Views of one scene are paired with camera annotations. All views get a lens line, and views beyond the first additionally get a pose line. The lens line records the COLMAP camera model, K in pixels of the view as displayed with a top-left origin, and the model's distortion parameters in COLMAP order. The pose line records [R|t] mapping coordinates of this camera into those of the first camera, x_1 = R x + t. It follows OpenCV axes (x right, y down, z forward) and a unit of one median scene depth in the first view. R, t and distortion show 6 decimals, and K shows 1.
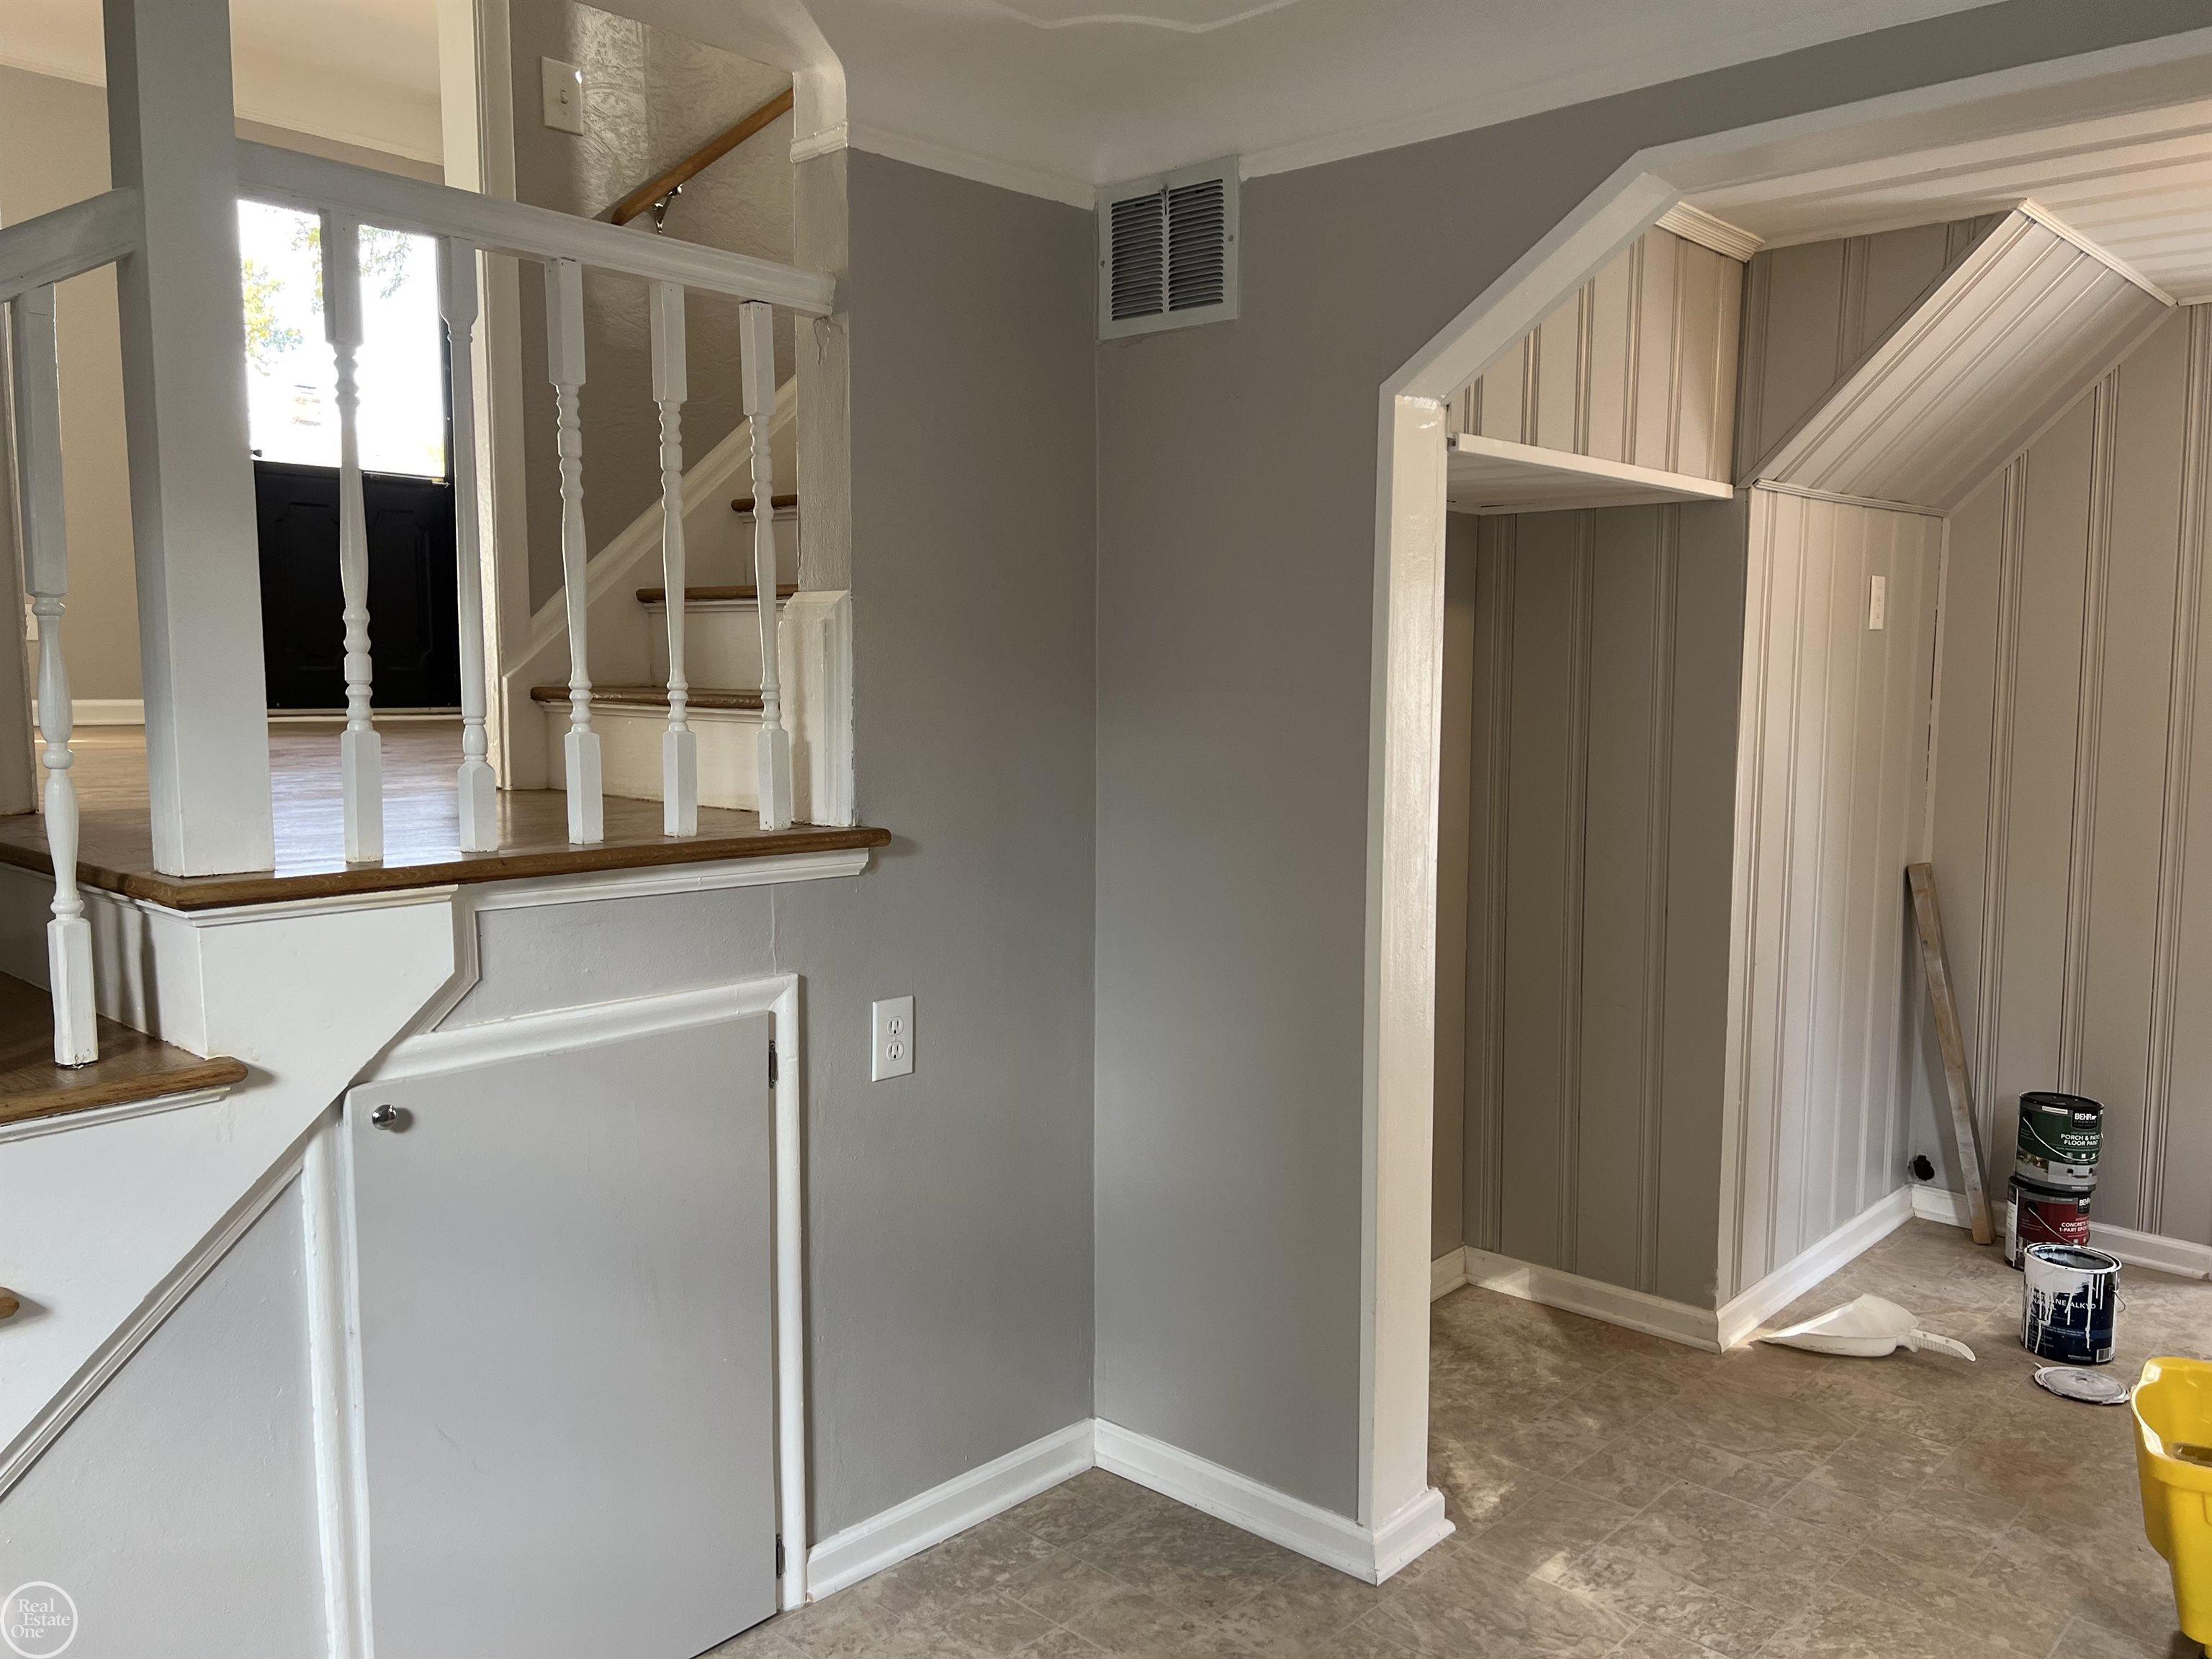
lens RADIAL K [[1672.0, 0, 1090.3], [0, 1672.0, 826.0], [0, 0, 1]] dist [0.061414, -0.055891]
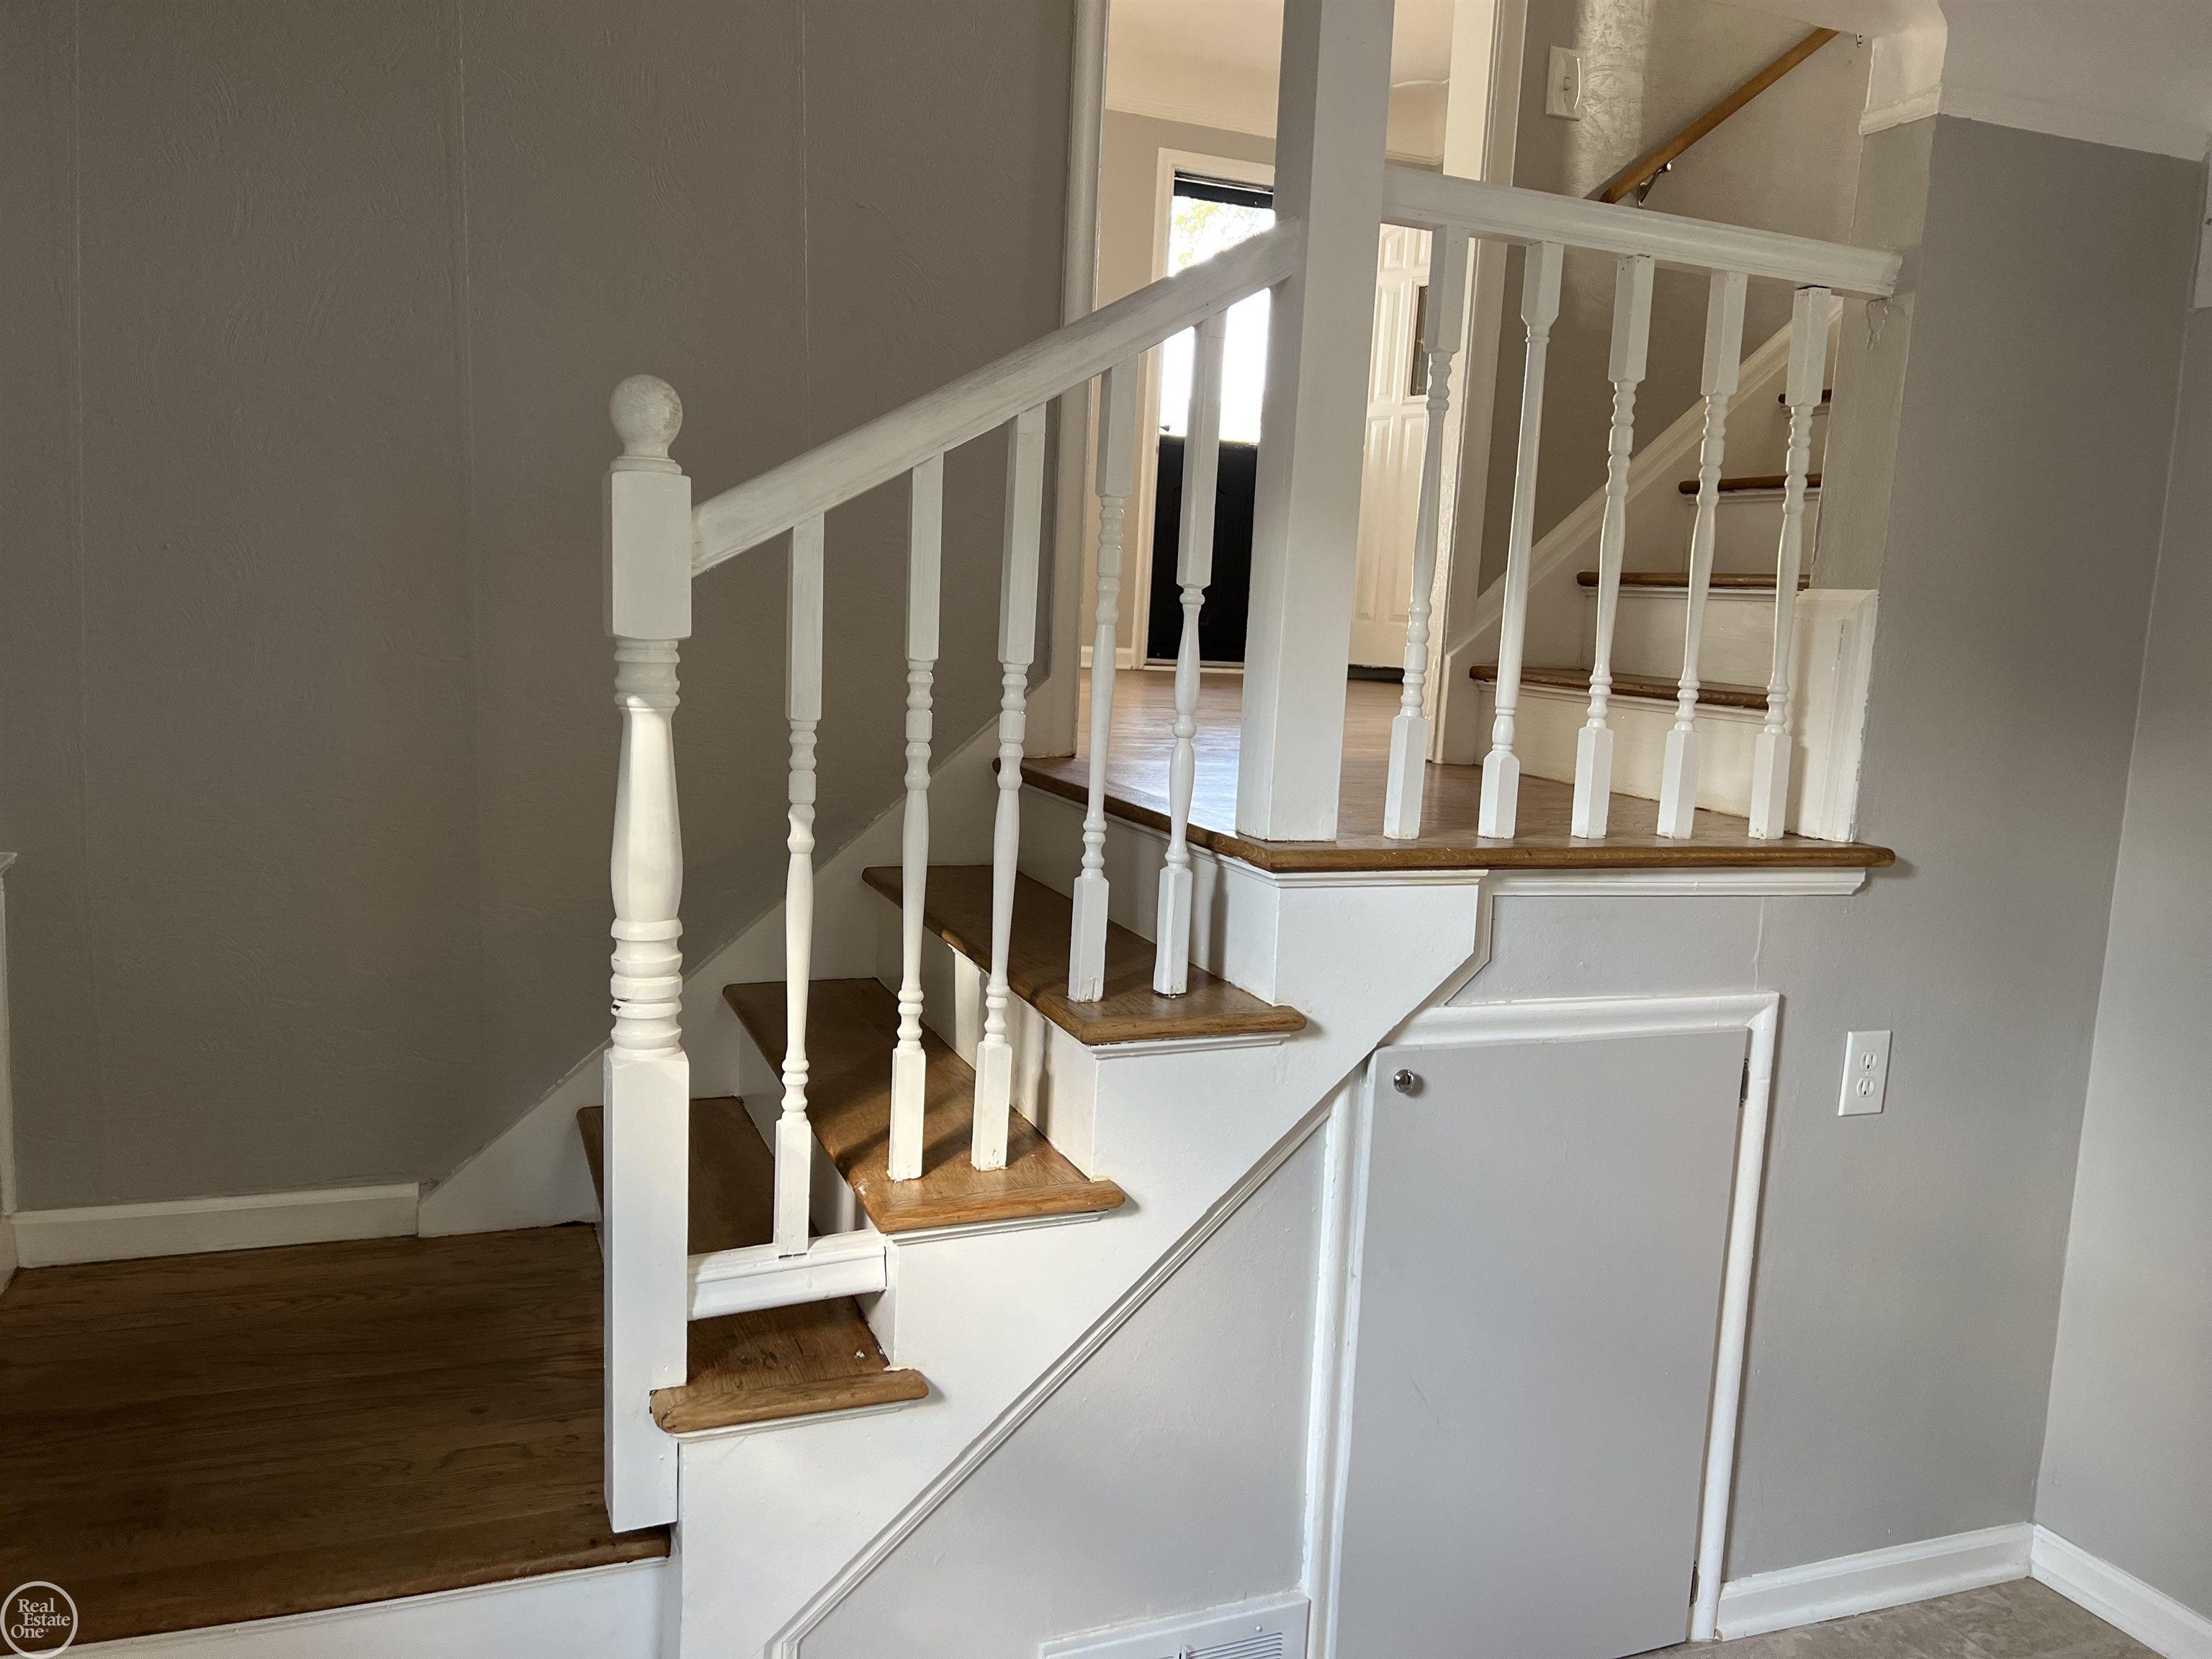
lens RADIAL K [[1672.0, 0, 1074.9], [0, 1672.0, 791.0], [0, 0, 1]] dist [0.061414, -0.055891]
pose [[0.907600, 0.092207, -0.409586, -0.150077], [-0.089374, 0.995656, 0.026099, -0.014139], [0.410213, 0.012919, 0.911898, -0.037880]]
